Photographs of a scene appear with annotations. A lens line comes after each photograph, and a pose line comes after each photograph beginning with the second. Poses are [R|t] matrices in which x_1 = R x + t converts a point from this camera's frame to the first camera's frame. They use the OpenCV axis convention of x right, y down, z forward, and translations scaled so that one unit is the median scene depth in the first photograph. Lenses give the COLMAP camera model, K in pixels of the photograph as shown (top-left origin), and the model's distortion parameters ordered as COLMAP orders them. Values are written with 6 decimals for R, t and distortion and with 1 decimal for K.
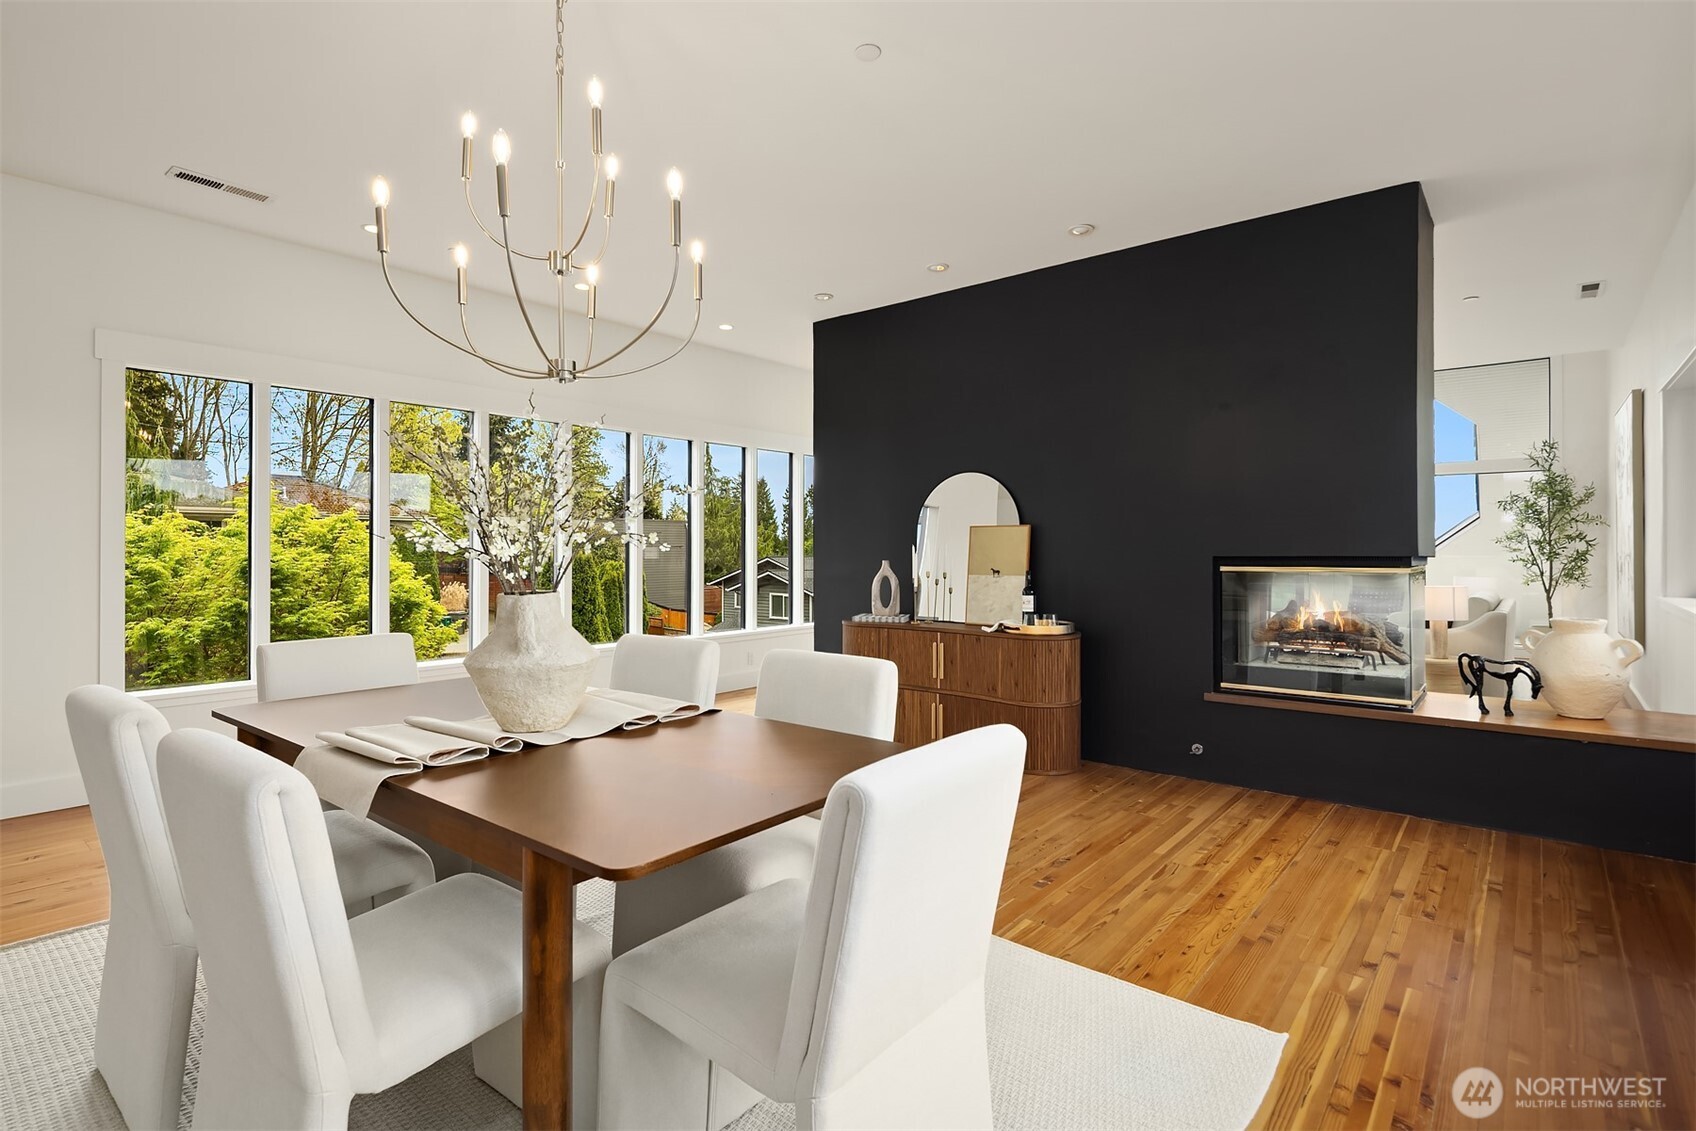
lens RADIAL K [[843.1, 0, 850.0], [0, 843.1, 555.4], [0, 0, 1]] dist [0.000435, -0.000079]
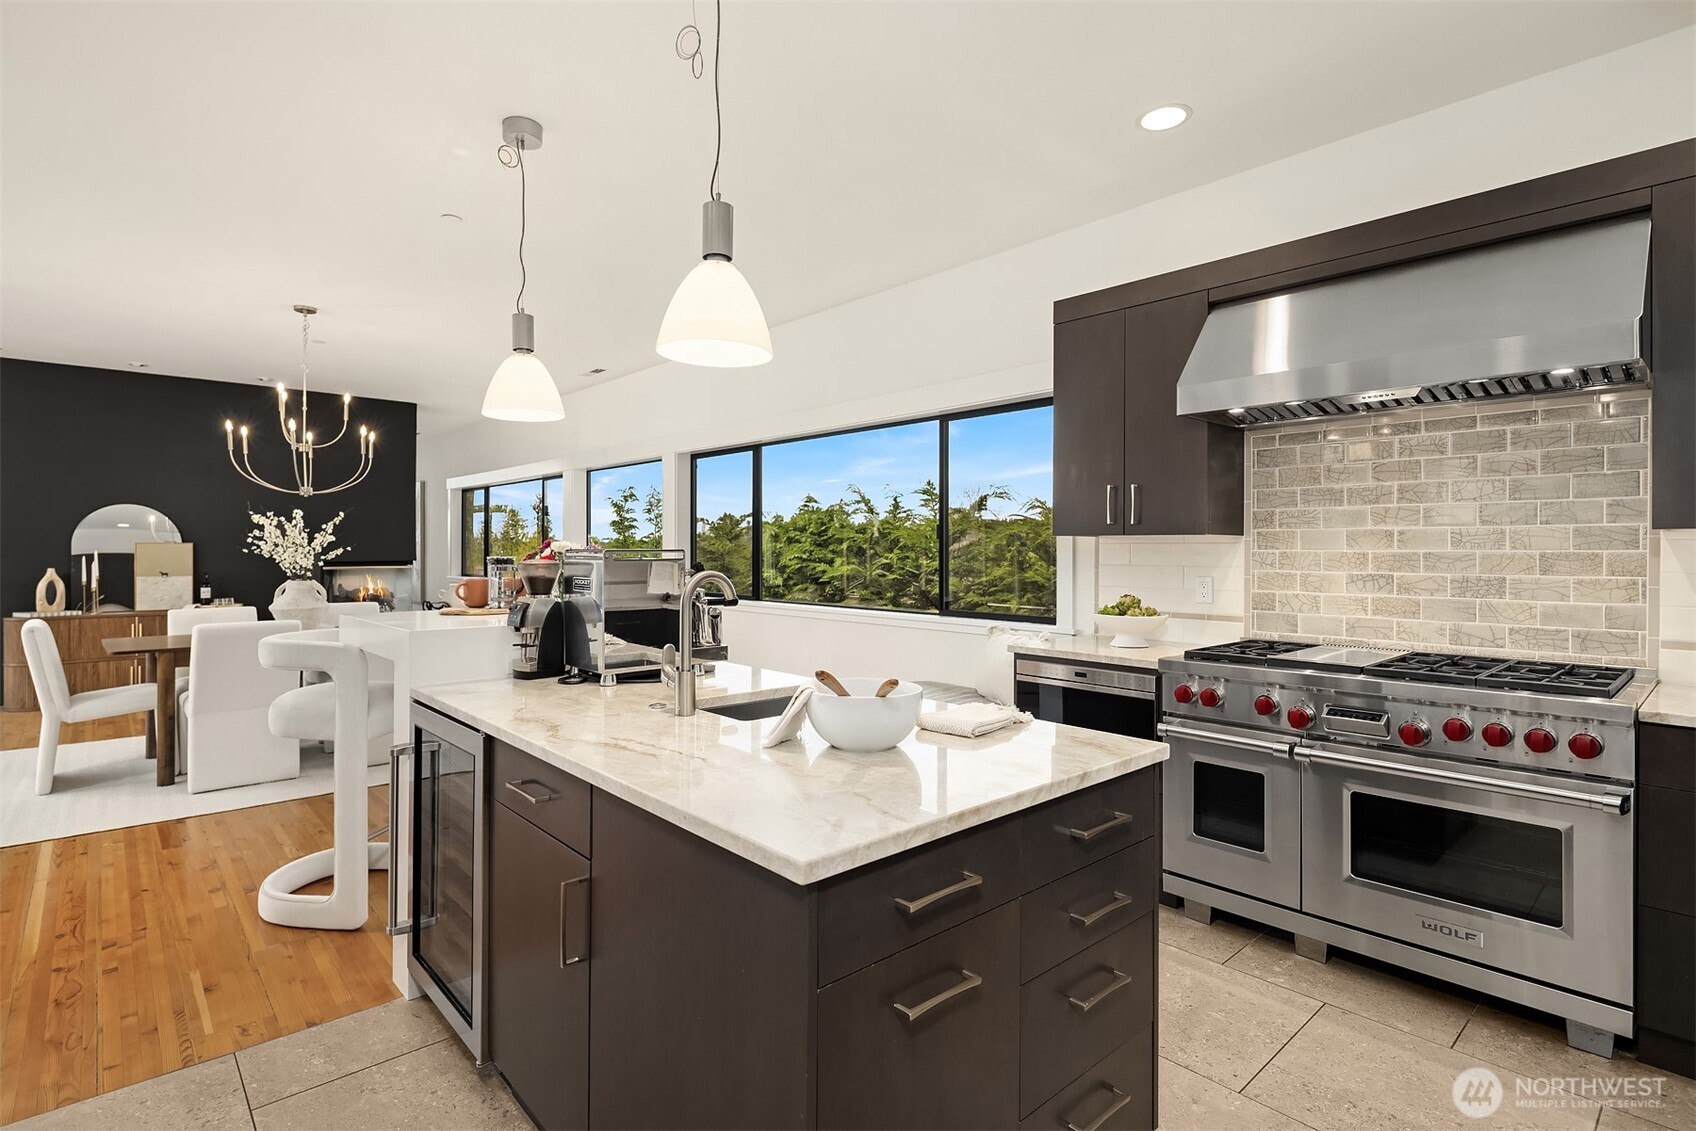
lens RADIAL K [[843.1, 0, 850.7], [0, 843.1, 550.6], [0, 0, 1]] dist [0.000435, -0.000079]
pose [[0.154574, -0.002944, 0.987977, -1.037126], [0.003710, 0.999990, 0.002400, -0.019600], [-0.987974, 0.003295, 0.154584, -0.397835]]
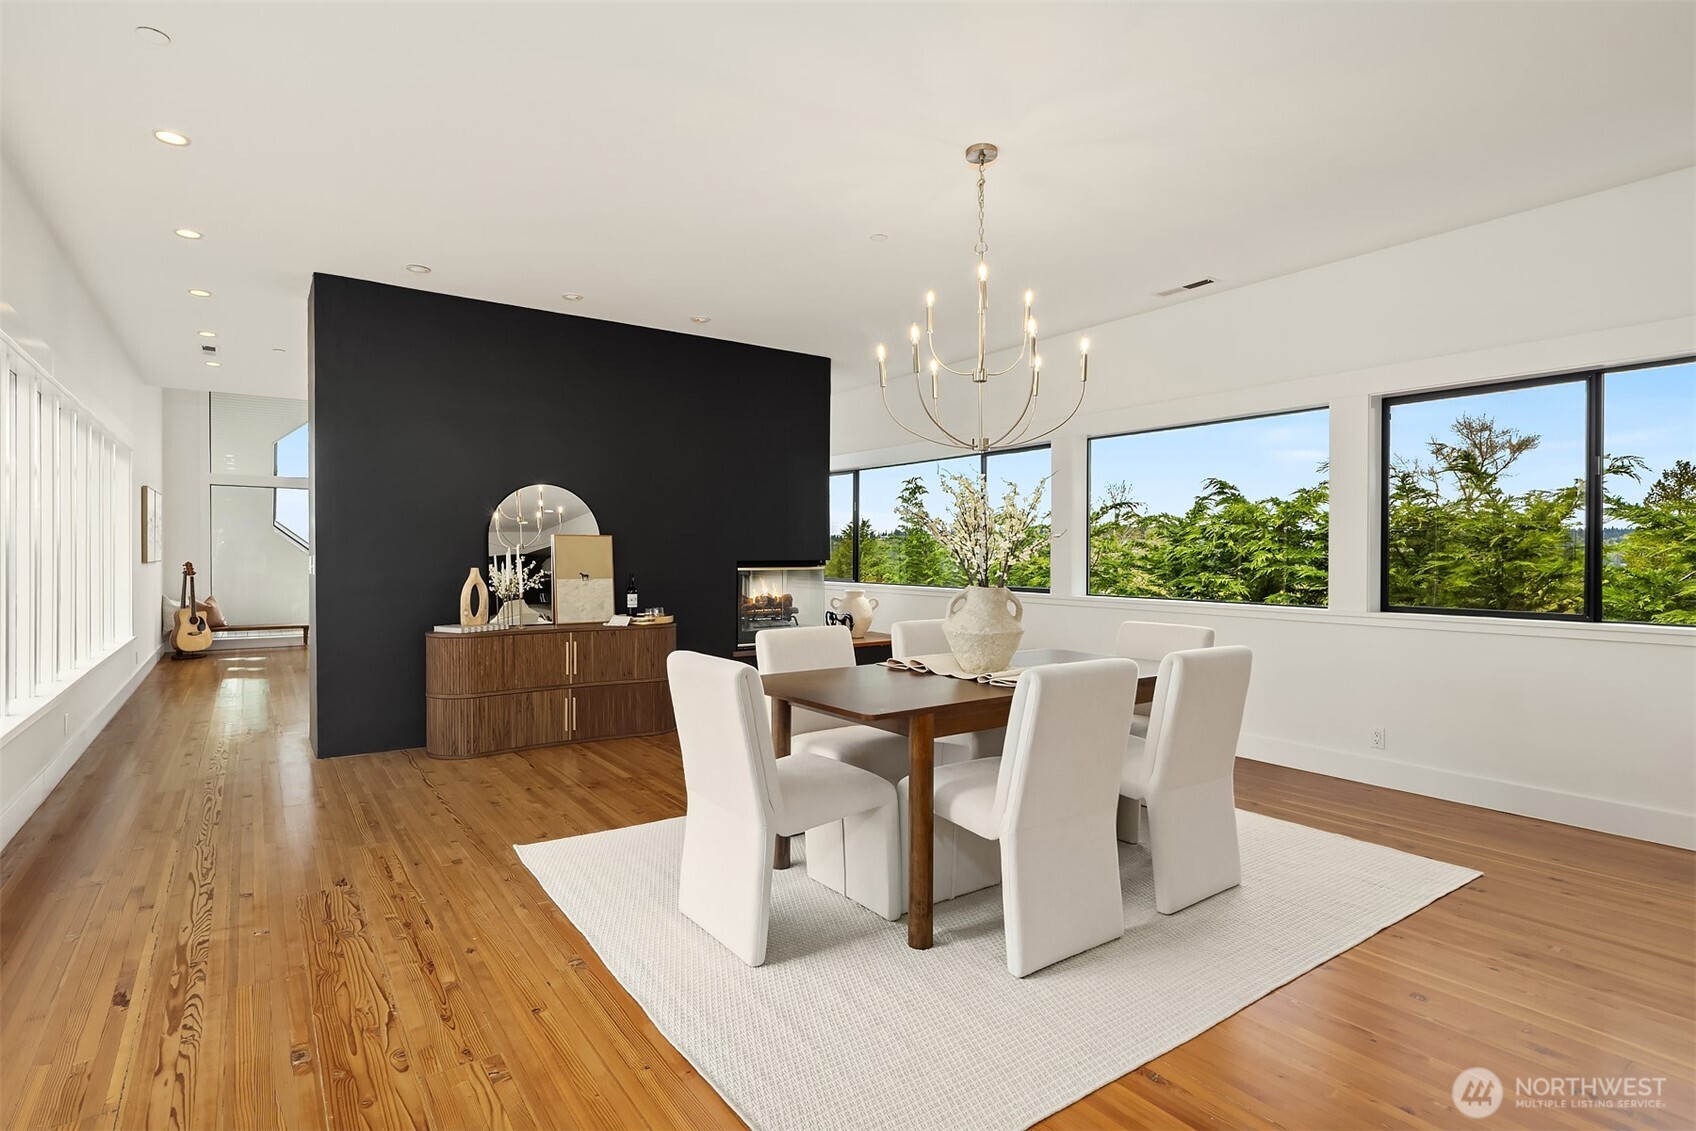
lens RADIAL K [[843.1, 0, 846.2], [0, 843.1, 569.4], [0, 0, 1]] dist [0.000435, -0.000079]
pose [[0.271601, -0.019191, 0.962219, -0.774995], [0.003117, 0.999813, 0.019062, -0.009472], [-0.962405, -0.002178, 0.271610, 0.327280]]
